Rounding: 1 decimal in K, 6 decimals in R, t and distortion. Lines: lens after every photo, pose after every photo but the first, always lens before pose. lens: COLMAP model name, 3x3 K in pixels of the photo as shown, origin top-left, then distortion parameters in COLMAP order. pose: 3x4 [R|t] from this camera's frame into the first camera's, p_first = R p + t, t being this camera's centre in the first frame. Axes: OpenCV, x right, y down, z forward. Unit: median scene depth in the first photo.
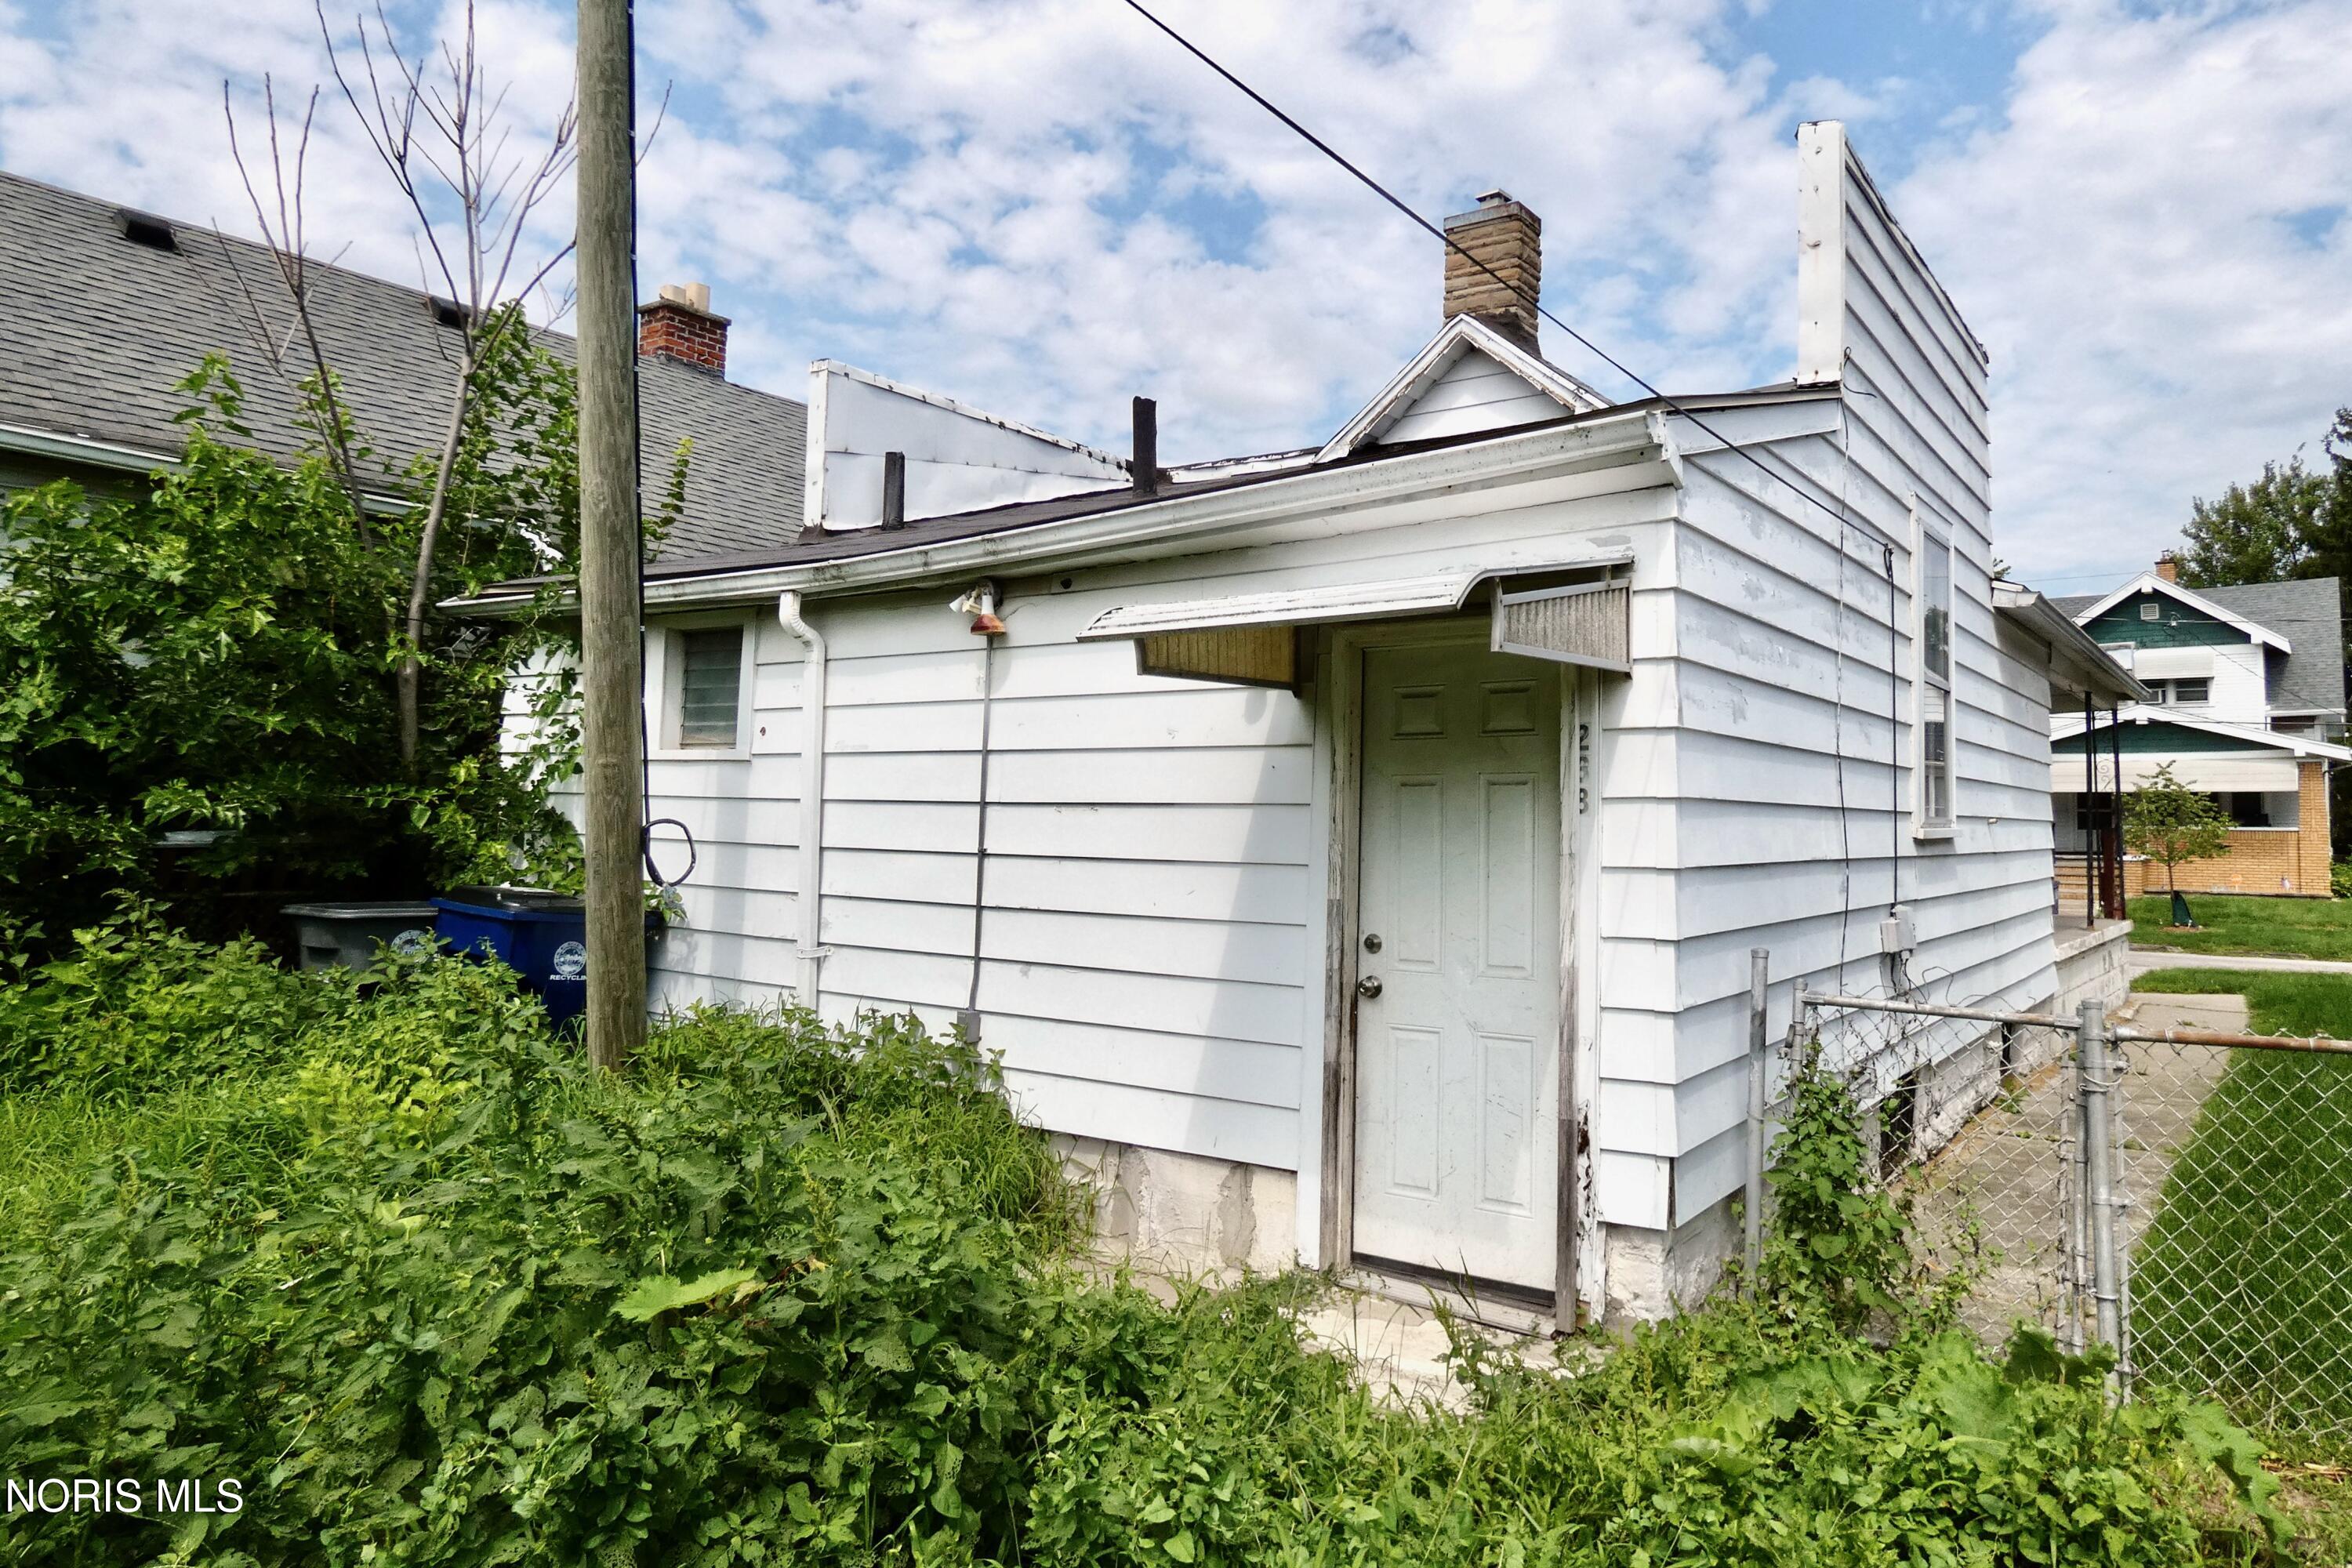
lens RADIAL K [[1565.0, 0, 1173.9], [0, 1565.0, 715.4], [0, 0, 1]] dist [-0.007520, -0.001599]
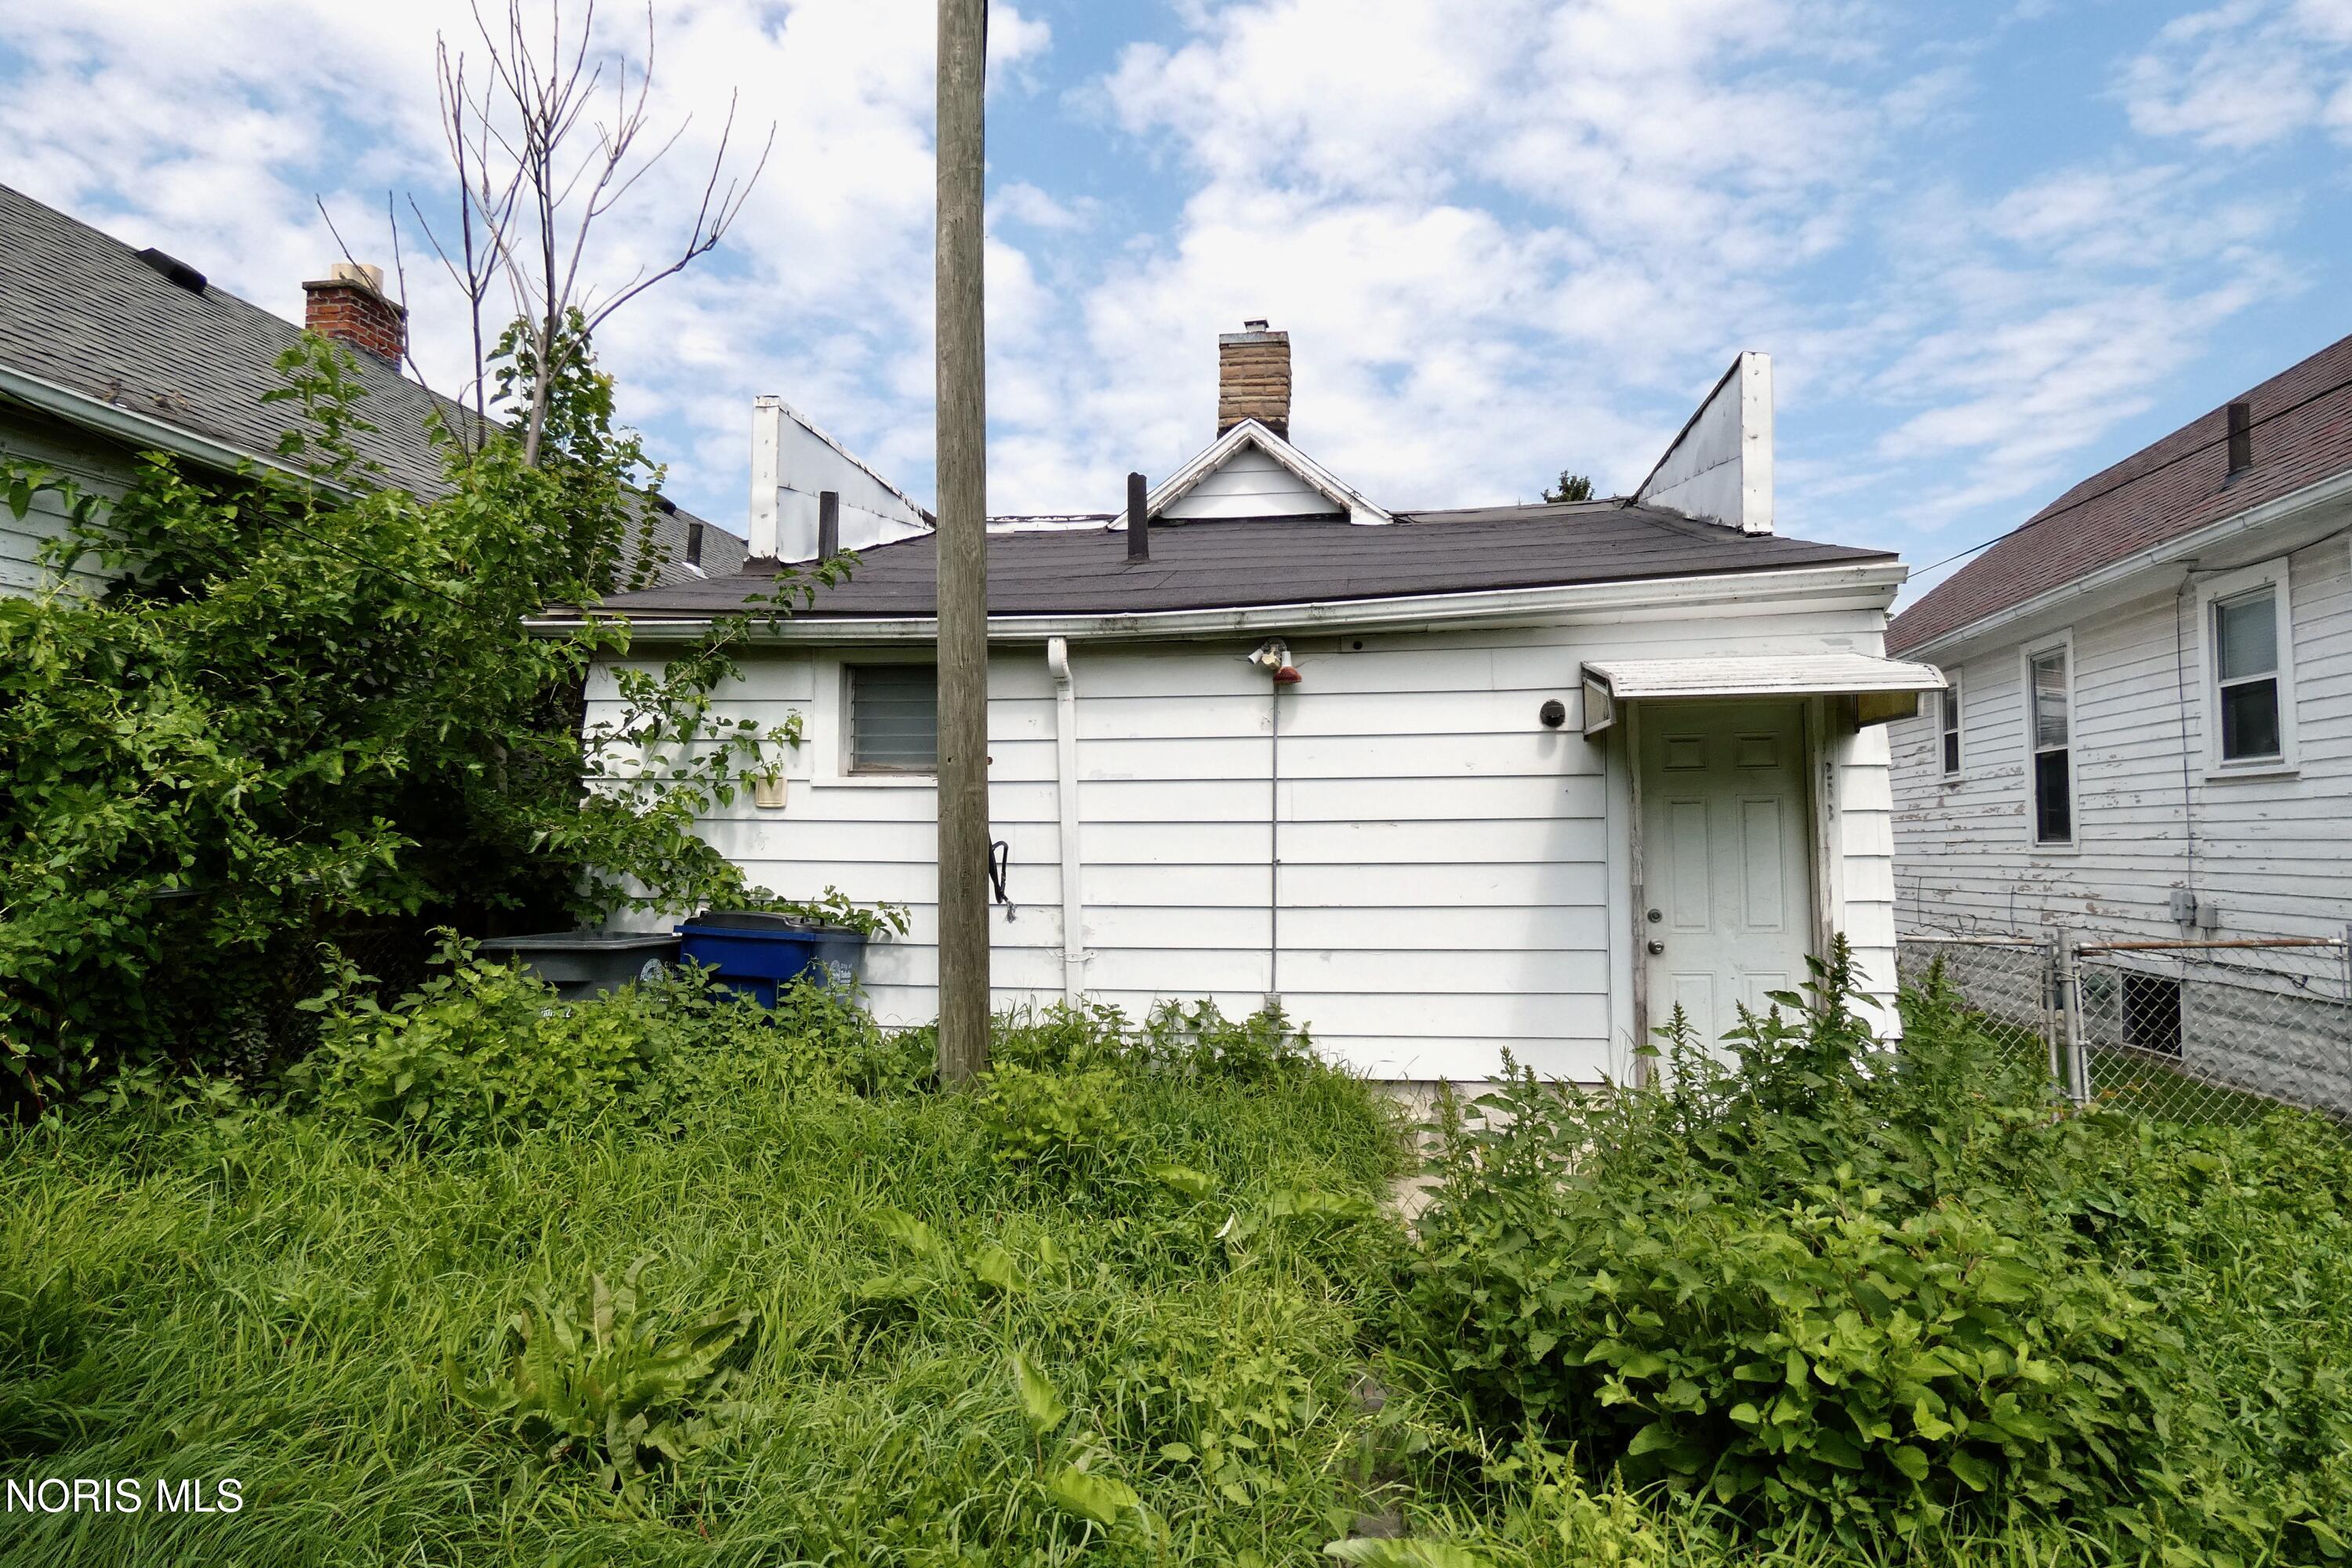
lens RADIAL K [[1469.0, 0, 1170.1], [0, 1469.0, 771.1], [0, 0, 1]] dist [-0.002245, 0.001438]
pose [[0.881538, 0.006496, 0.472068, -0.728047], [-0.015467, 0.999766, 0.015126, 0.000768], [-0.471860, -0.020636, 0.881432, 0.033455]]
